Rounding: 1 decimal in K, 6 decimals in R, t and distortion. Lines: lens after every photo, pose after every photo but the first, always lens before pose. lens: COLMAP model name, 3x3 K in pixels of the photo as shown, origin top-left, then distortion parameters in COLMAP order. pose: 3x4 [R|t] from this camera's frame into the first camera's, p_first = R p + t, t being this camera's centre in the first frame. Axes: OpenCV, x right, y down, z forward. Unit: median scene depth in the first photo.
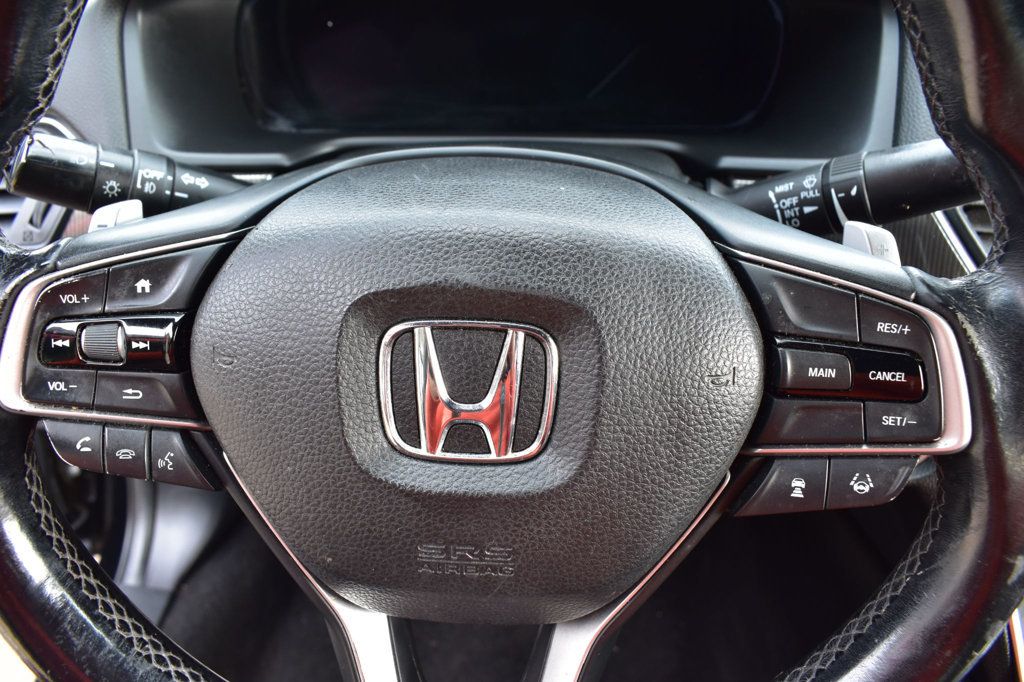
lens RADIAL K [[803.9, 0, 512.0], [0, 803.9, 341.0], [0, 0, 1]] dist [-0.102428, 0.005588]
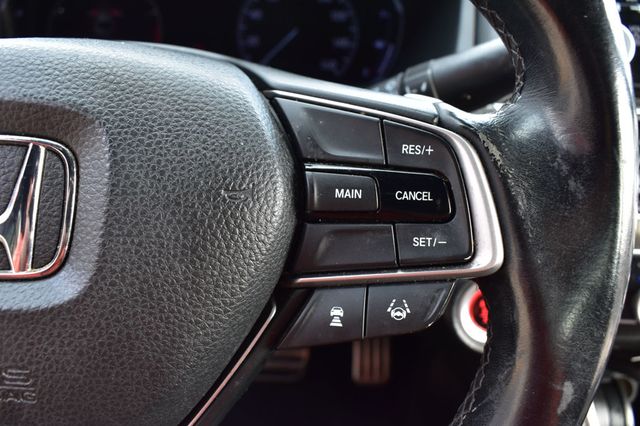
lens RADIAL K [[557.1, 0, 320.0], [0, 557.1, 213.0], [0, 0, 1]] dist [-0.117300, 0.026832]
pose [[0.998594, 0.002262, 0.052964, 0.322053], [0.007486, 0.983060, -0.183132, 0.196056], [-0.052481, 0.183271, 0.981661, 0.314632]]
